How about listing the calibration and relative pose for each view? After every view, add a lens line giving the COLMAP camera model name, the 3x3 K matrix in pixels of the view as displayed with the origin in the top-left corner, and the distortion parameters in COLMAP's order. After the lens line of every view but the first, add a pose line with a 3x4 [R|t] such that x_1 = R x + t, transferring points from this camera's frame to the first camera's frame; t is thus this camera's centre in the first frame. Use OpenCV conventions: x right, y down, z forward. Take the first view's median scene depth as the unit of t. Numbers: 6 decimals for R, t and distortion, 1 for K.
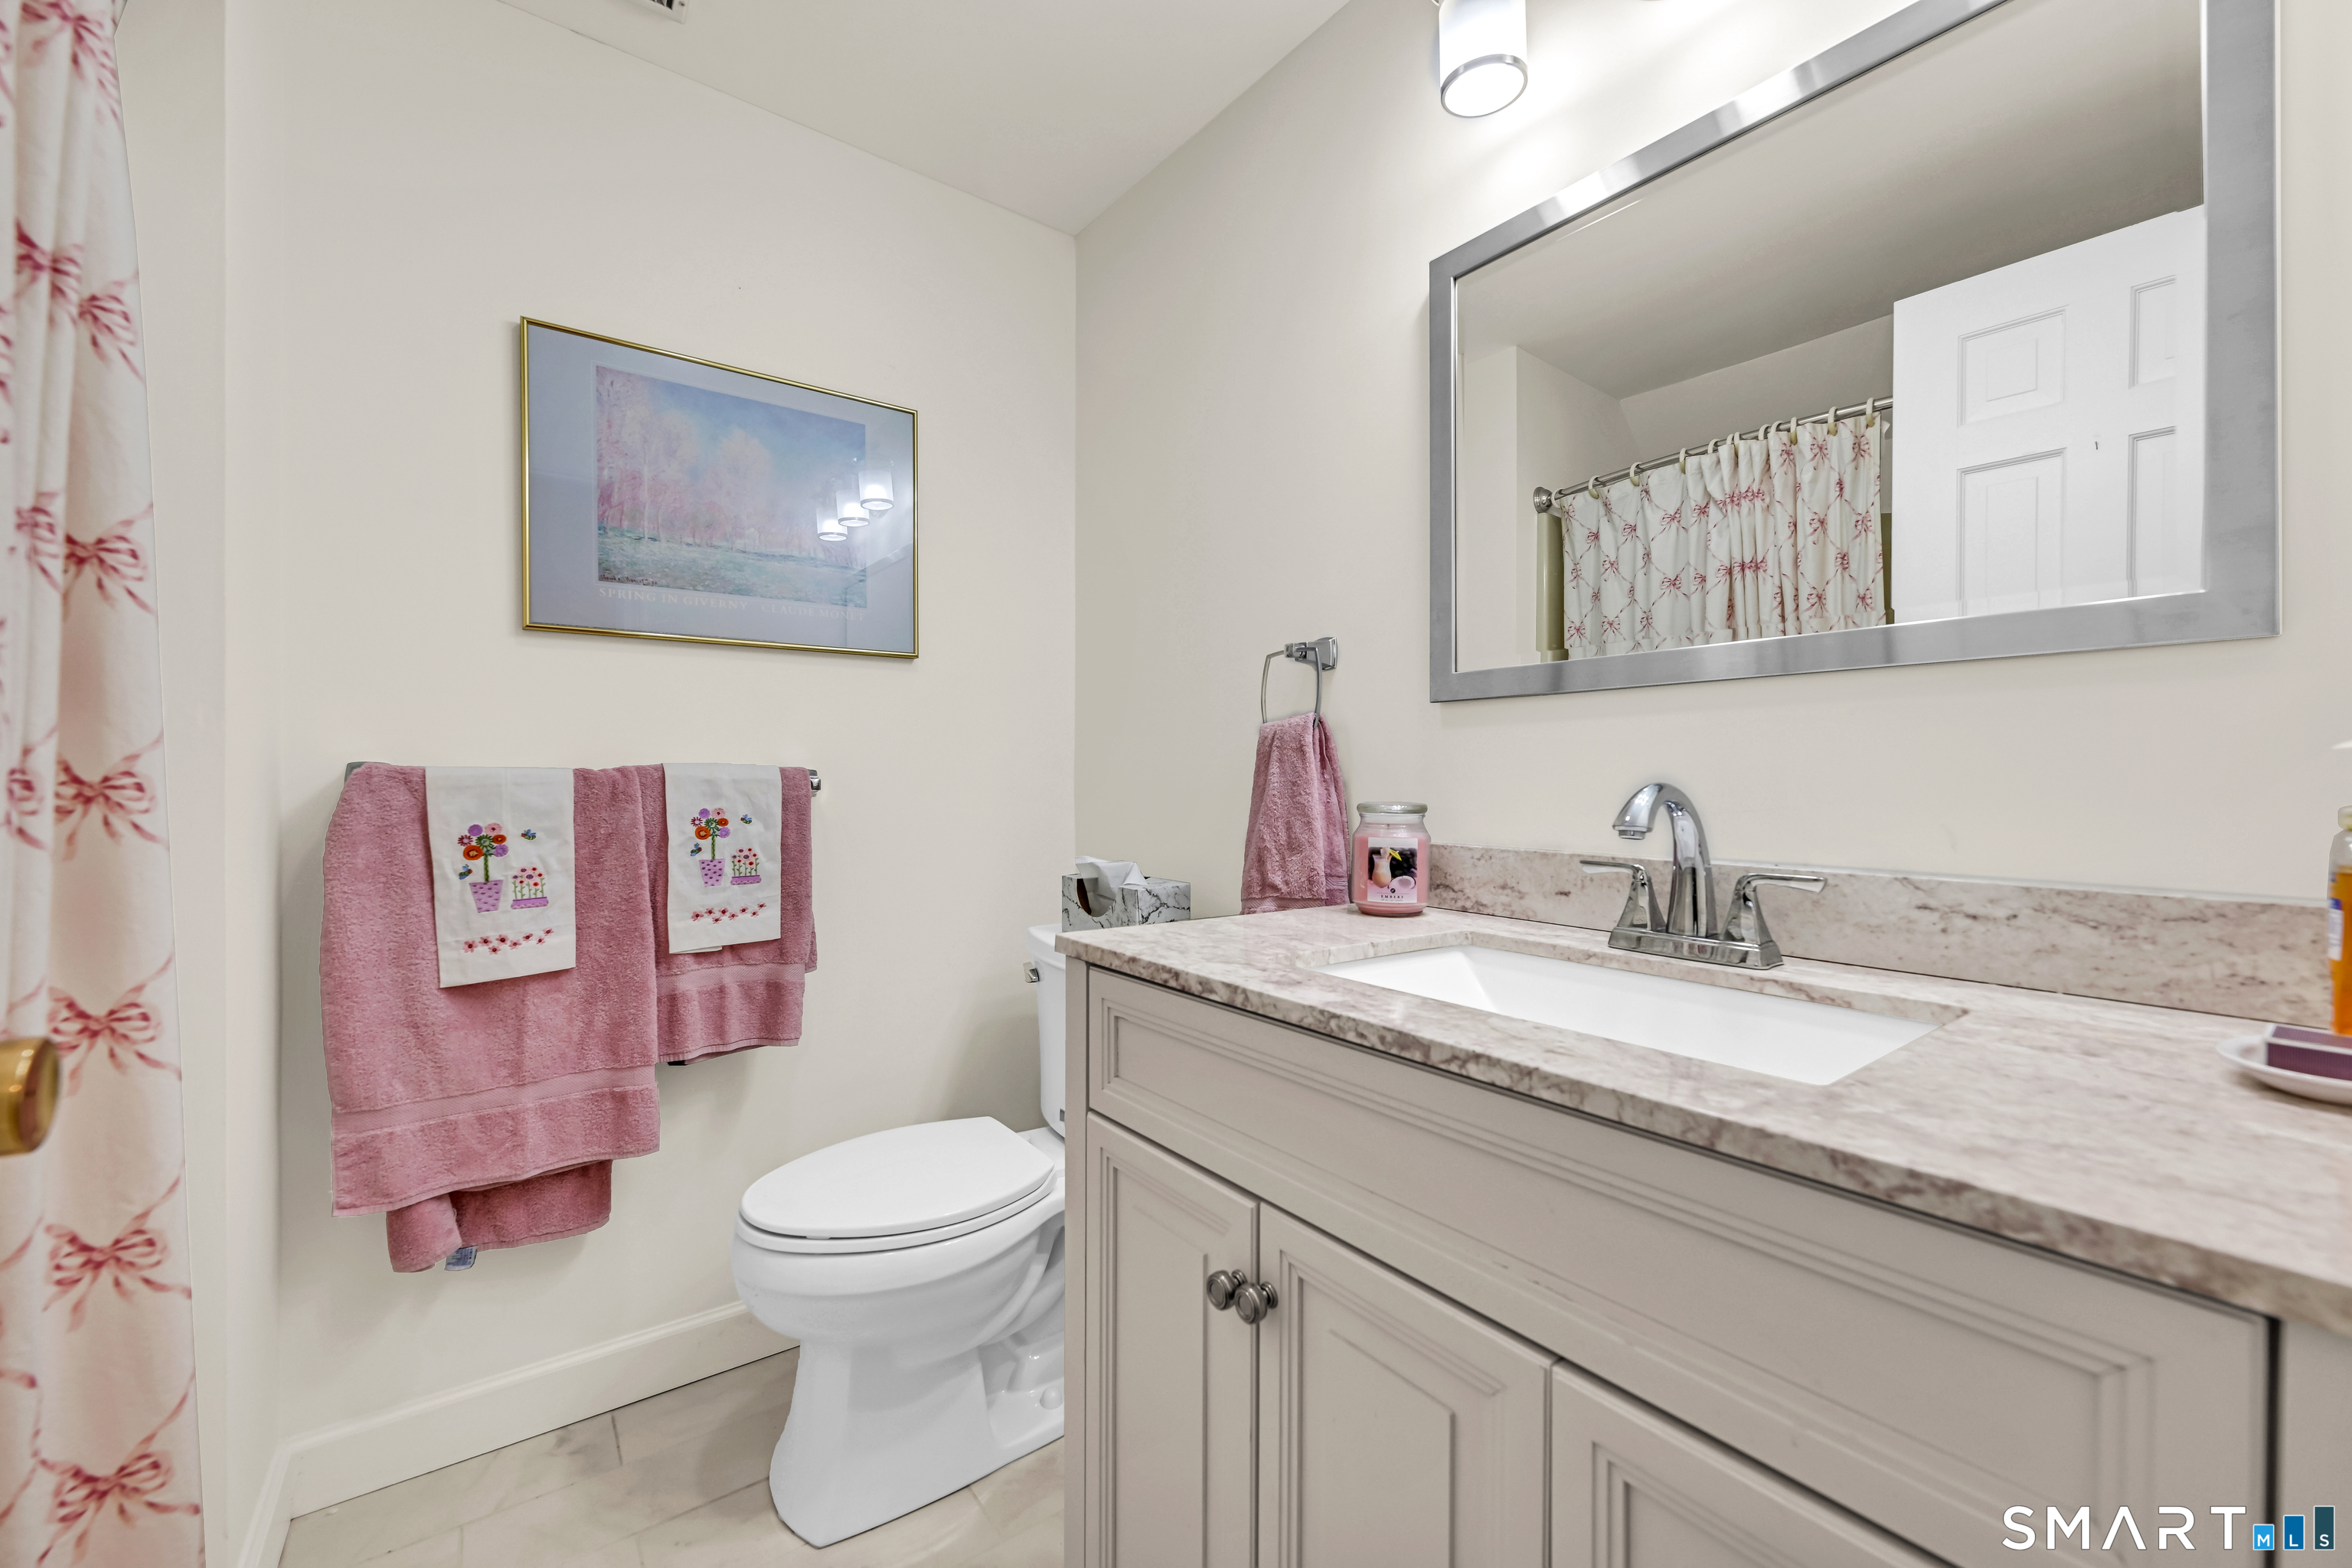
lens RADIAL K [[956.6, 0, 1175.4], [0, 956.6, 782.2], [0, 0, 1]] dist [-0.007690, -0.000030]
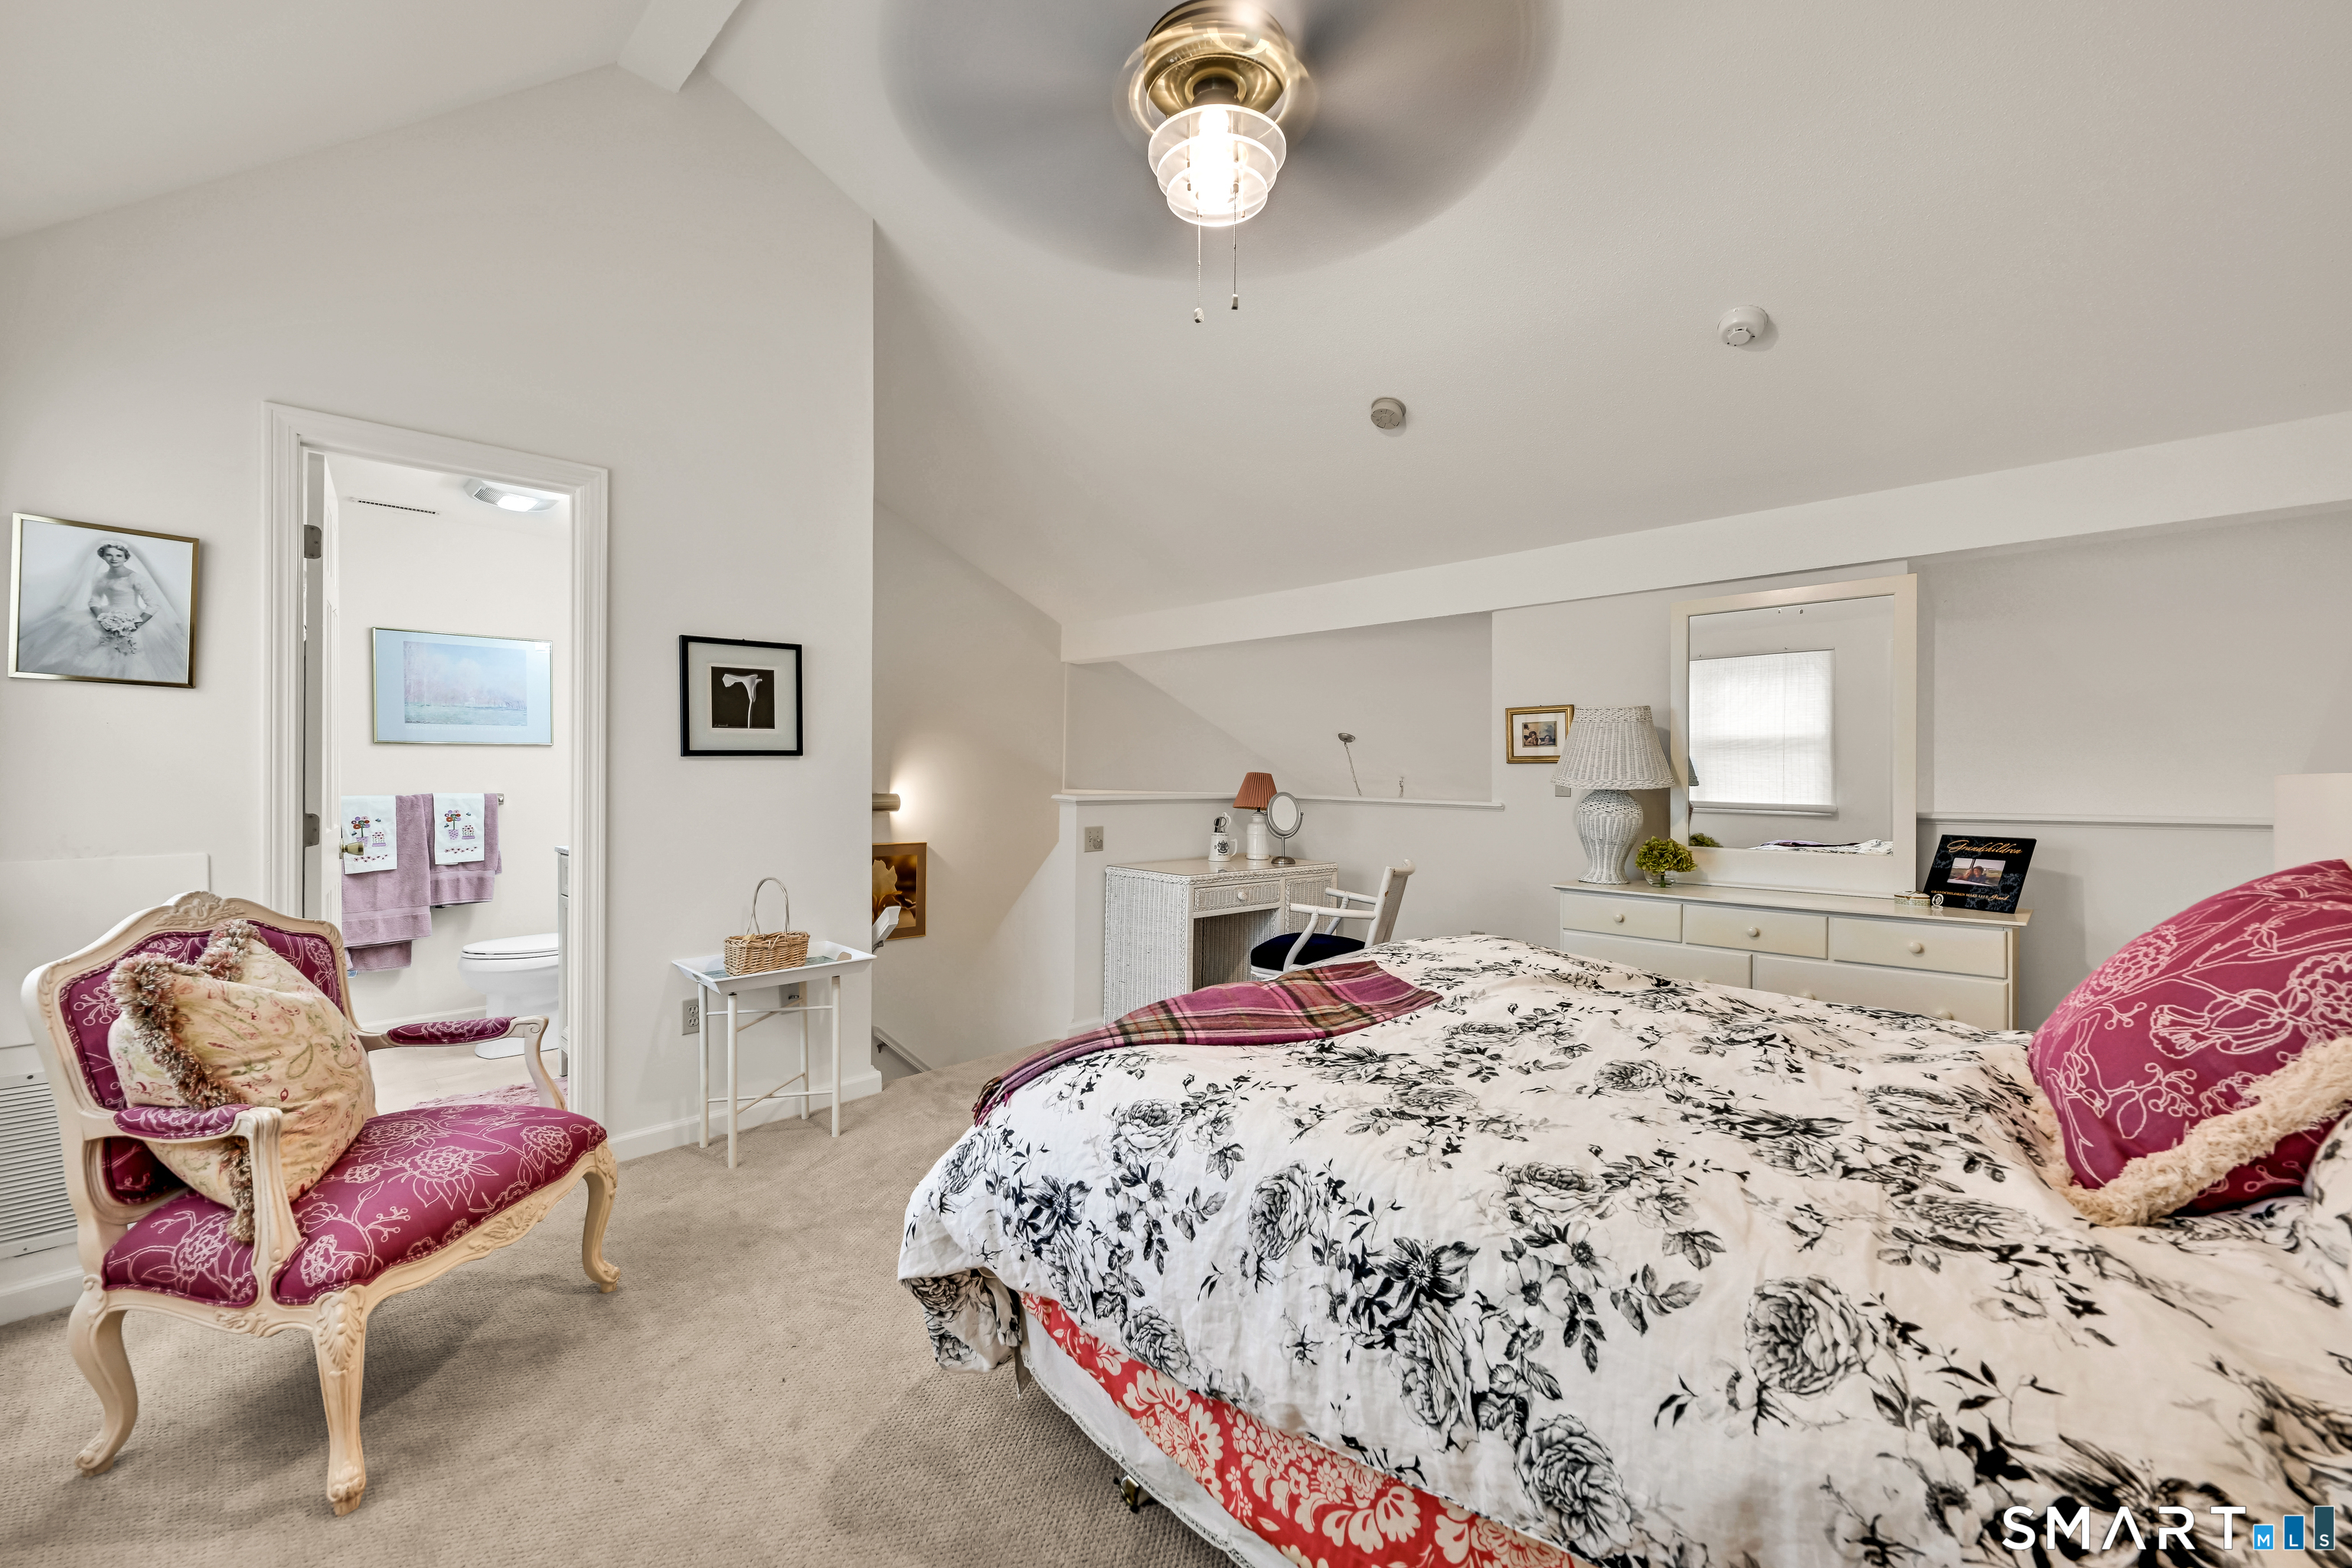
lens RADIAL K [[956.6, 0, 1179.0], [0, 956.6, 779.5], [0, 0, 1]] dist [-0.007690, -0.000030]
pose [[0.991497, -0.005390, 0.130020, 1.198359], [0.004732, 0.999974, 0.005370, -0.063563], [-0.130046, -0.004709, 0.991497, -1.927559]]
